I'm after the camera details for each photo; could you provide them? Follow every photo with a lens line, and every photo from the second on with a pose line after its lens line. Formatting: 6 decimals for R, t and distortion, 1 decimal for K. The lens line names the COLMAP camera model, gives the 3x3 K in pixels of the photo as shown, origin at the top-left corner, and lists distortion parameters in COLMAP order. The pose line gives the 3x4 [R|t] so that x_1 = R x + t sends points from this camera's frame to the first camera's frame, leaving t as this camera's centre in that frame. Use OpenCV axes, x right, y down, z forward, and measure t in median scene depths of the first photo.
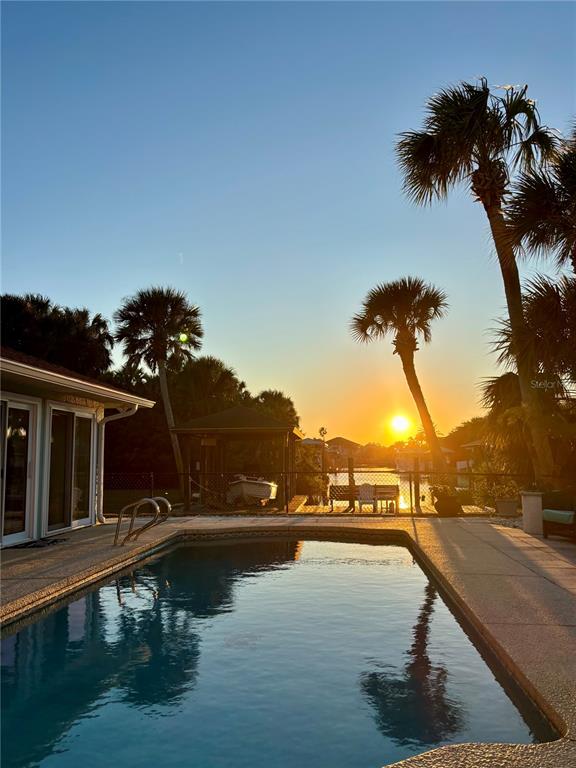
lens RADIAL K [[618.5, 0, 288.0], [0, 618.5, 384.0], [0, 0, 1]] dist [0.079092, -0.006484]
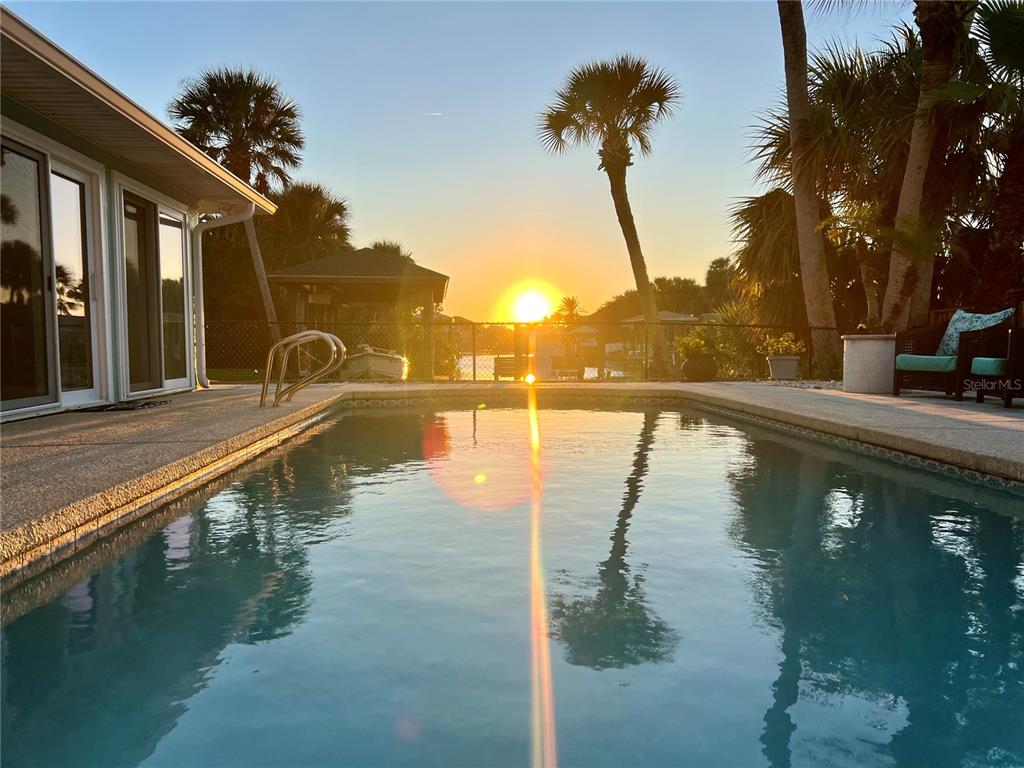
lens RADIAL K [[779.4, 0, 512.0], [0, 779.4, 384.0], [0, 0, 1]] dist [0.011202, 0.000168]
pose [[0.987276, -0.002214, 0.158998, -0.070071], [-0.024741, 0.985587, 0.167350, 0.046632], [-0.157077, -0.169155, 0.972992, 0.103715]]
